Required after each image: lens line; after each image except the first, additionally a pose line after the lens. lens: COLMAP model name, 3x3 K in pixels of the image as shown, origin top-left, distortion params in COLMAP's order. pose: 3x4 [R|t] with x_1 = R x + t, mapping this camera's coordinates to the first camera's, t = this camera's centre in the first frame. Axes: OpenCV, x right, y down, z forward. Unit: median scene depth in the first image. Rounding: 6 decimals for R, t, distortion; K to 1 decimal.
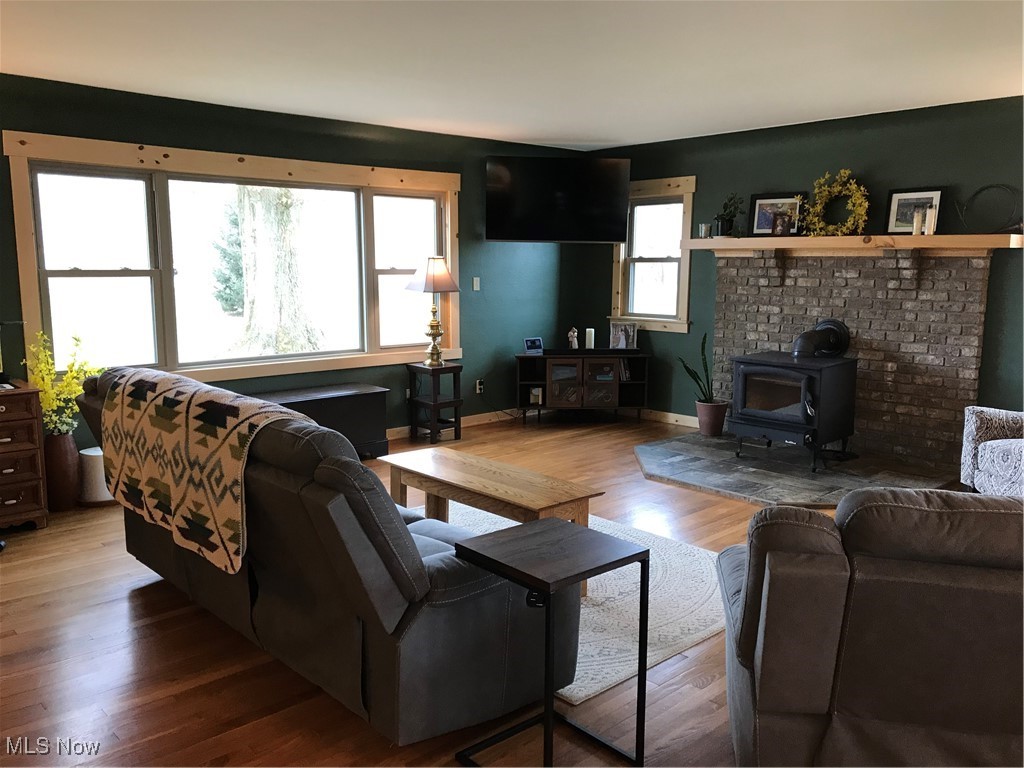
lens RADIAL K [[849.2, 0, 520.3], [0, 849.2, 392.9], [0, 0, 1]] dist [0.004320, 0.005868]
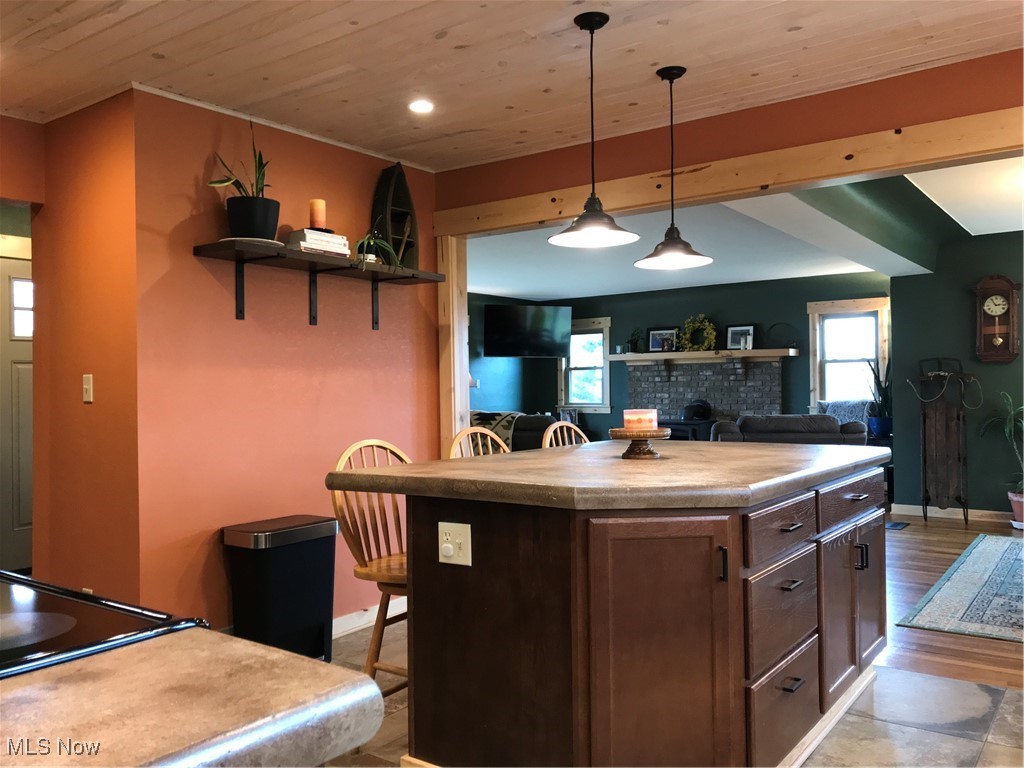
lens RADIAL K [[849.2, 0, 506.2], [0, 849.2, 383.0], [0, 0, 1]] dist [0.004320, 0.005868]
pose [[0.984939, -0.011643, 0.172512, -0.297840], [0.039546, 0.986452, -0.159212, 0.131854], [-0.168321, 0.163636, 0.972055, -0.574406]]
